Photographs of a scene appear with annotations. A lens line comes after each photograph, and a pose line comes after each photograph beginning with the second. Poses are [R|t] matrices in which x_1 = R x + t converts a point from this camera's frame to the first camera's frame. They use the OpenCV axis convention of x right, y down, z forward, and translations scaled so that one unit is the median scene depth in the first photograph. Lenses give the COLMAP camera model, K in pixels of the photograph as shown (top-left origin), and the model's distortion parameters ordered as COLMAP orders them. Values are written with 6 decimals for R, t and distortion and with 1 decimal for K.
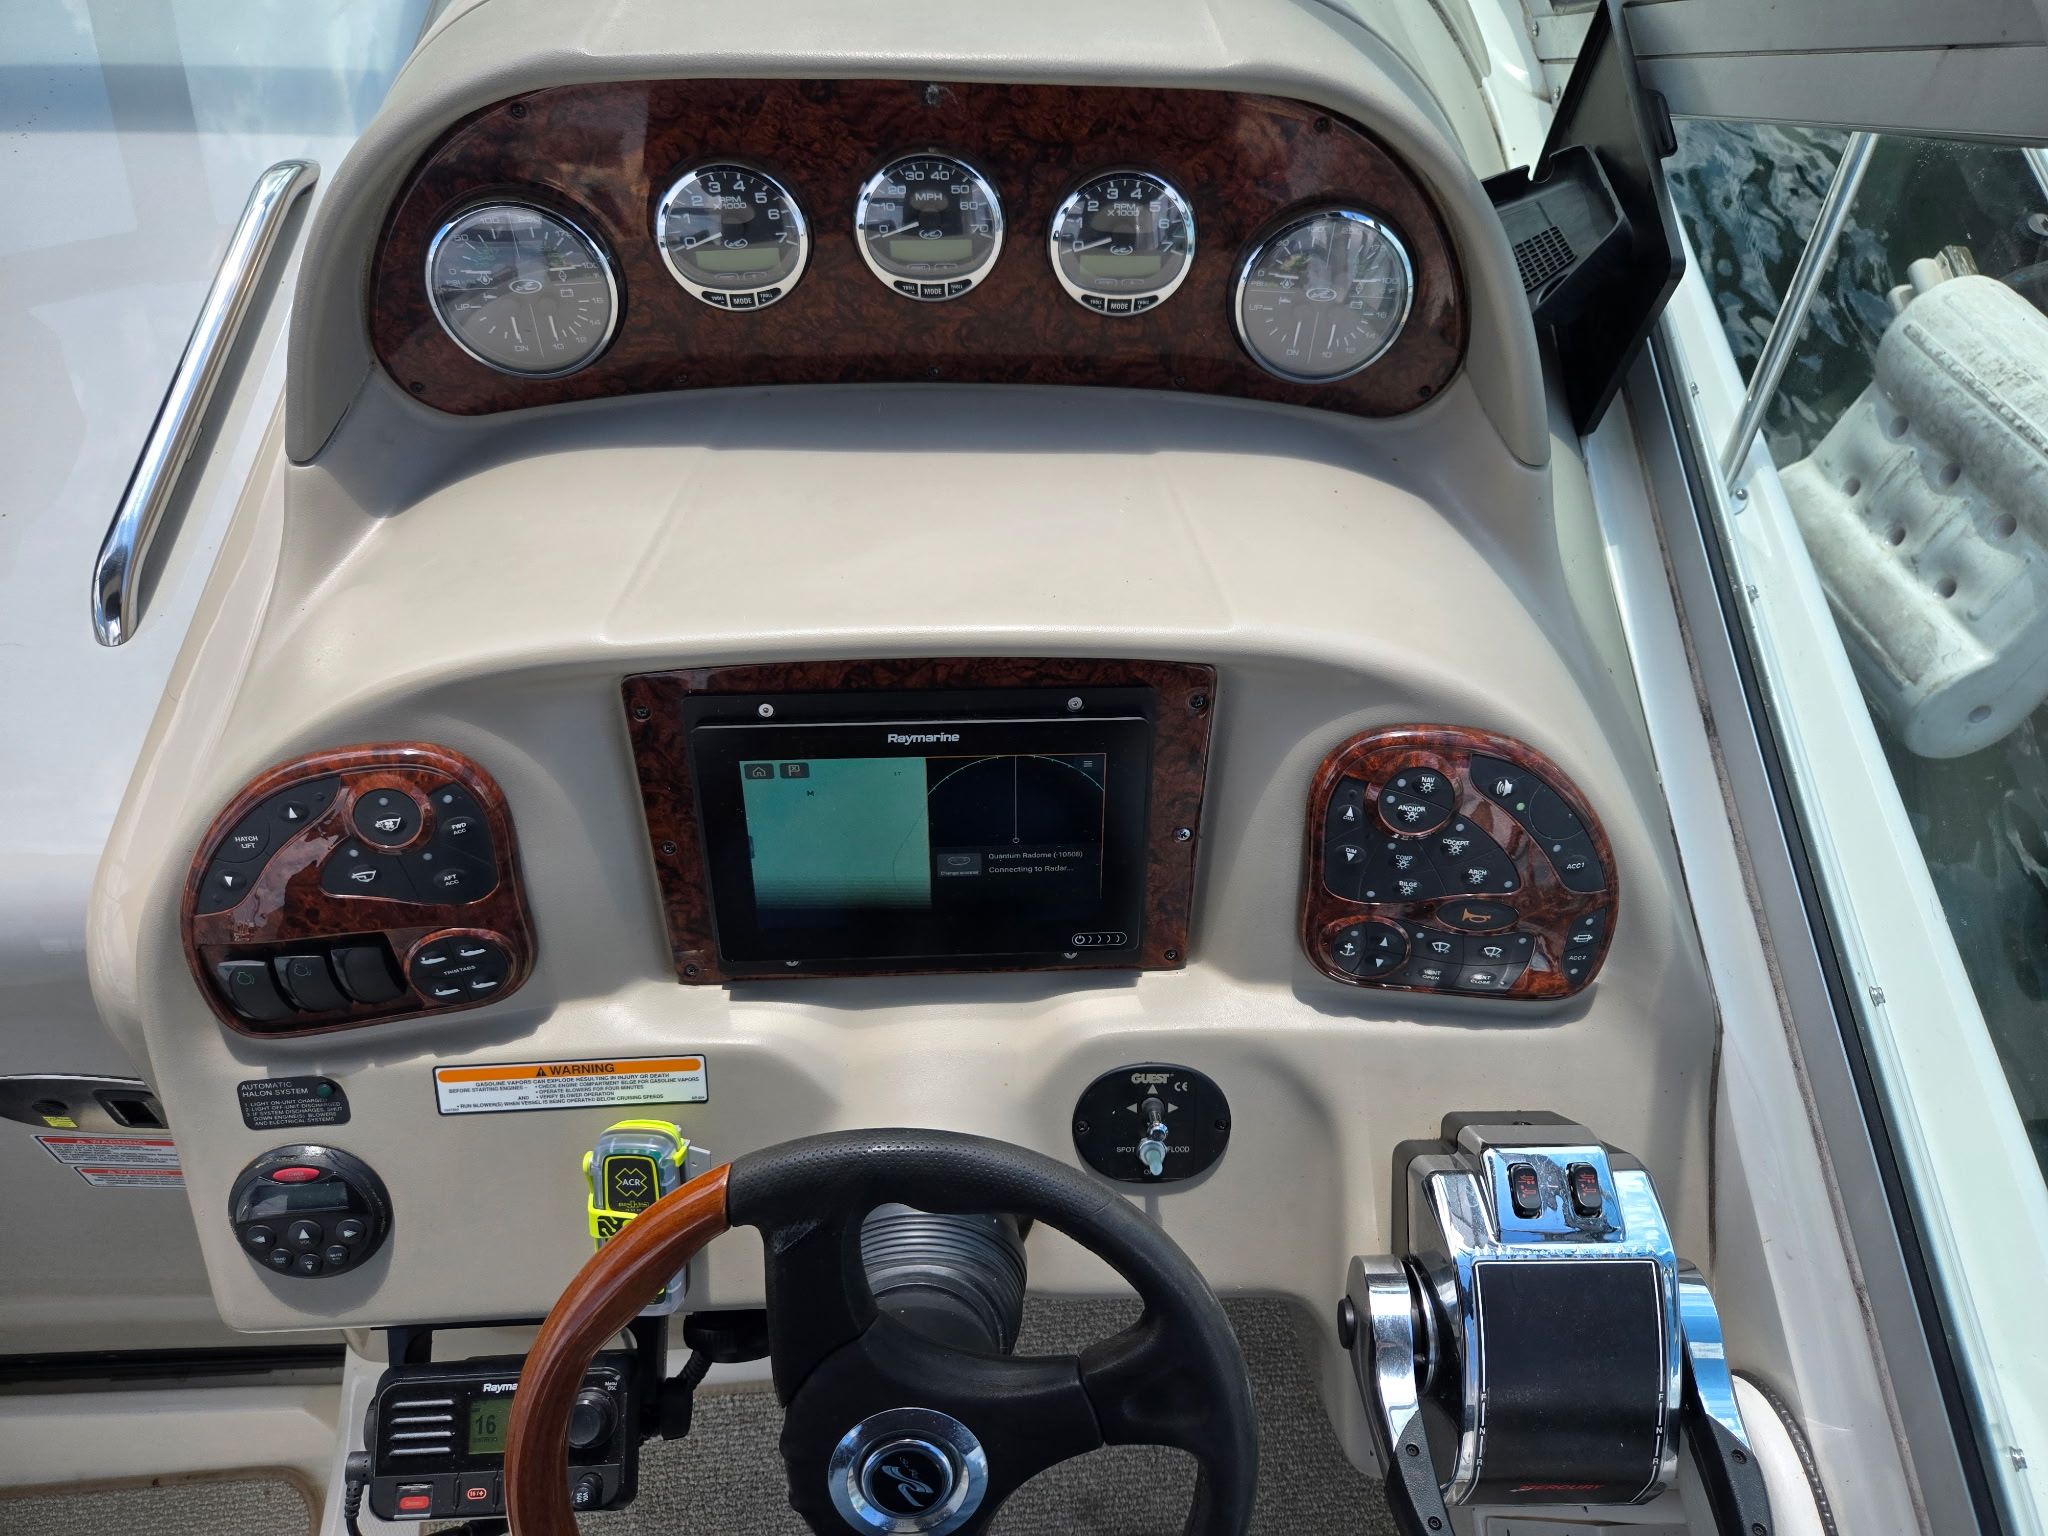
lens RADIAL K [[1500.3, 0, 1024.0], [0, 1500.3, 768.0], [0, 0, 1]] dist [0.003349, 0.000014]
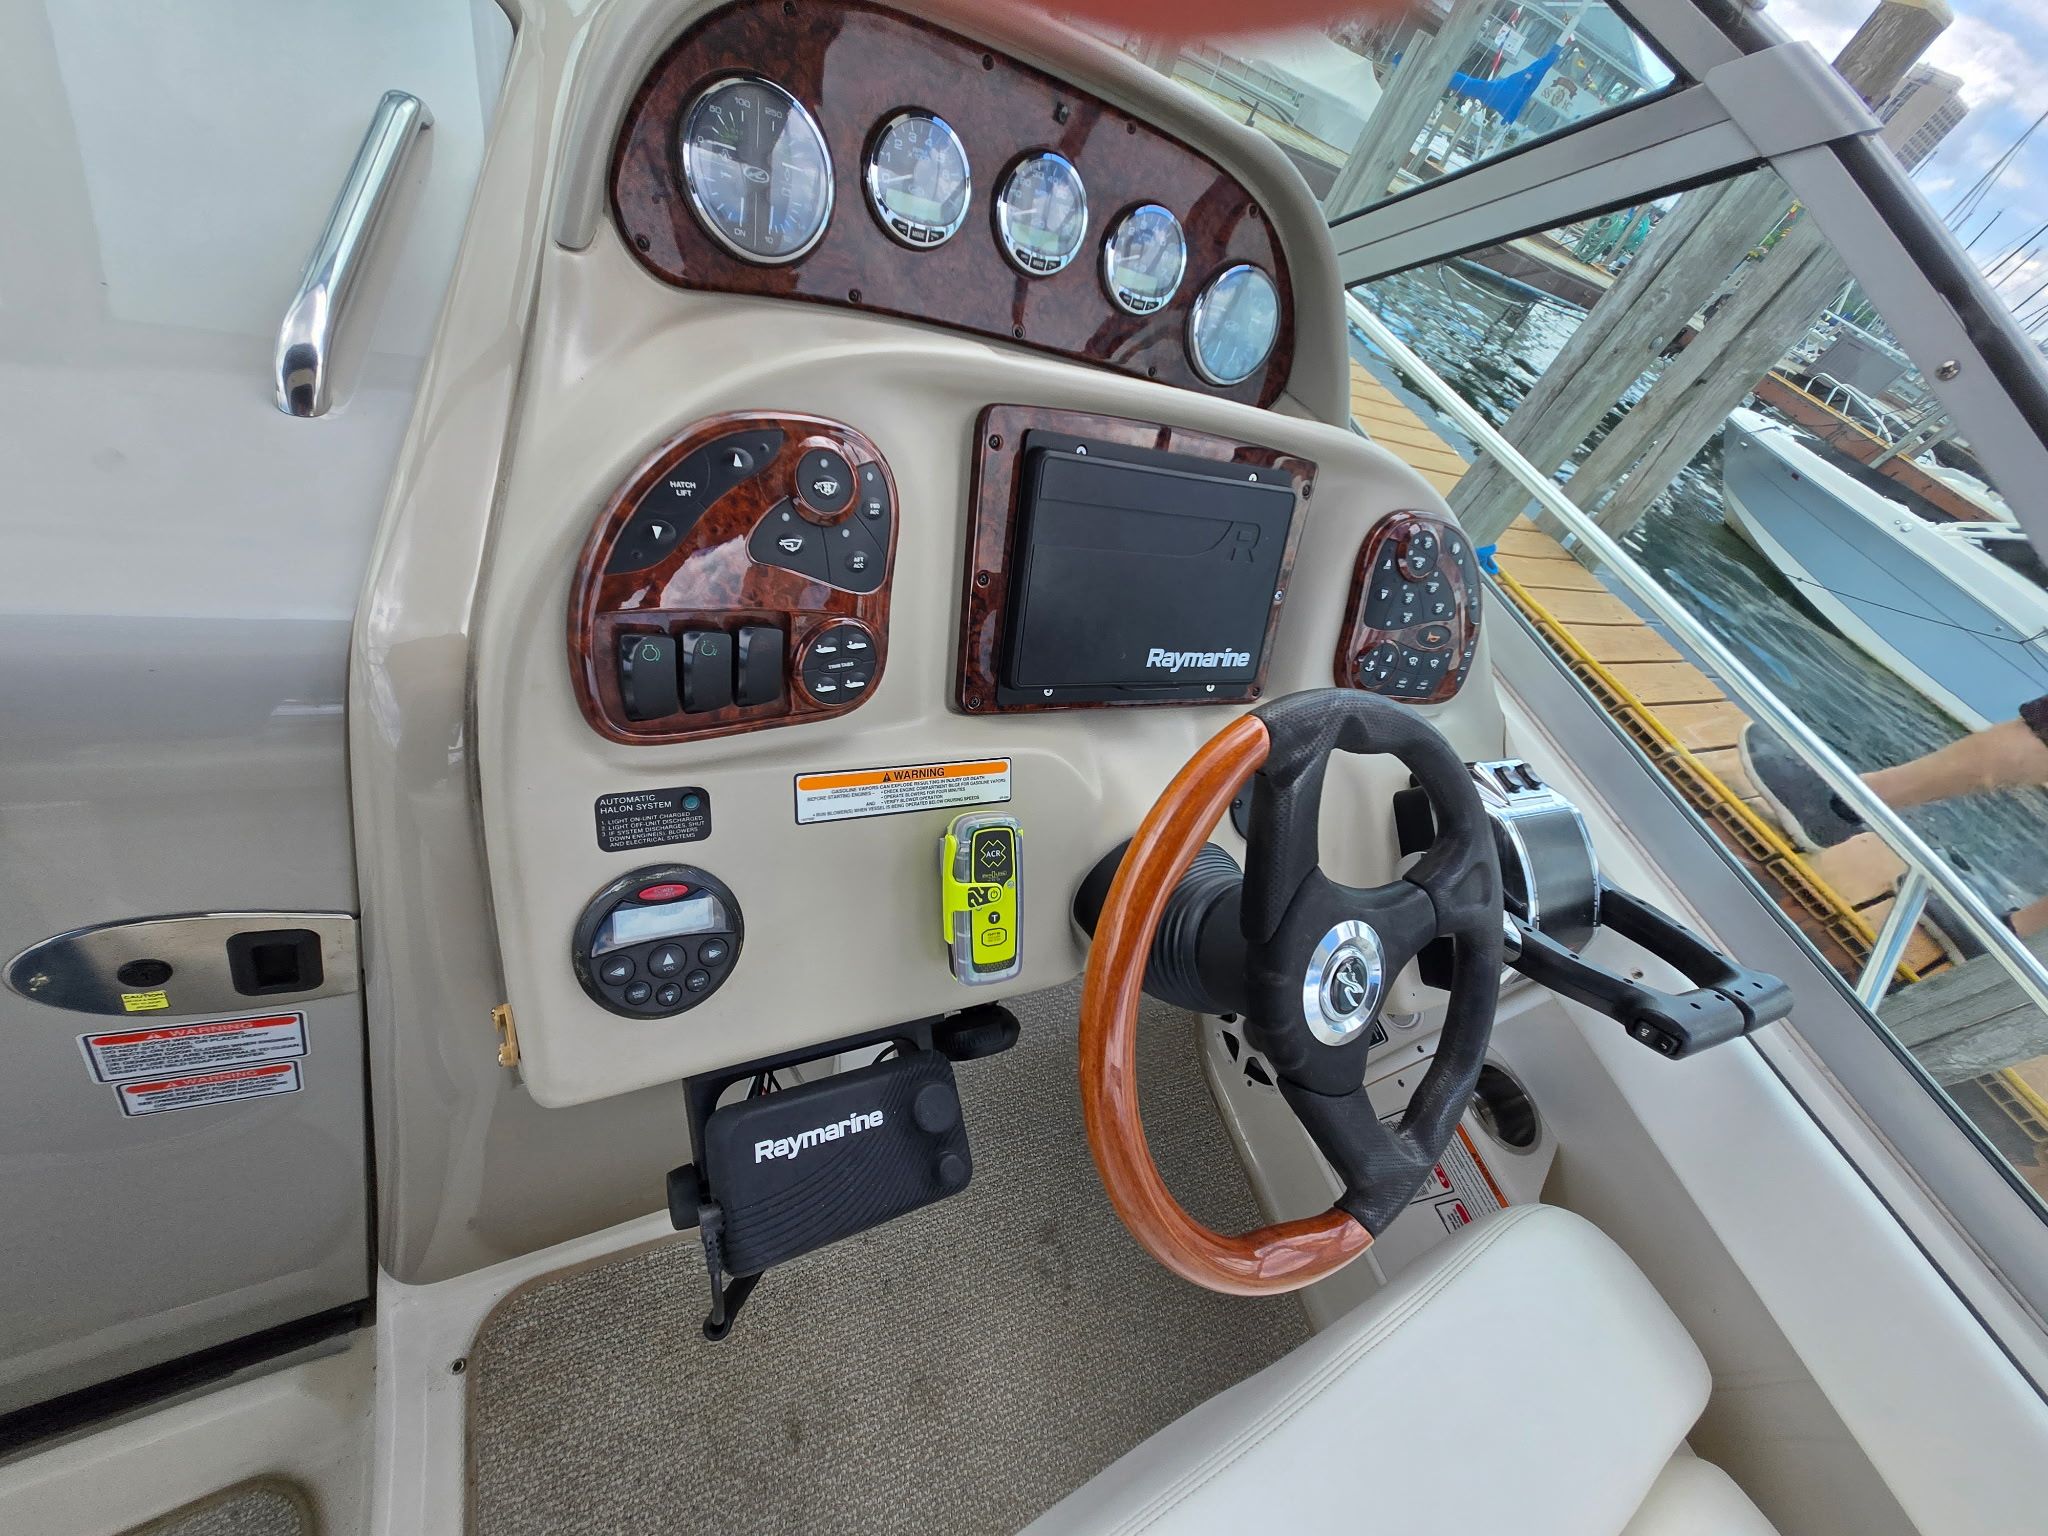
lens RADIAL K [[851.8, 0, 1031.3], [0, 851.8, 793.2], [0, 0, 1]] dist [-0.013447, -0.000050]
pose [[0.862586, -0.062189, 0.502073, -0.553518], [0.134760, 0.984805, -0.109542, 0.301061], [-0.487631, 0.162149, 0.857860, 0.410566]]
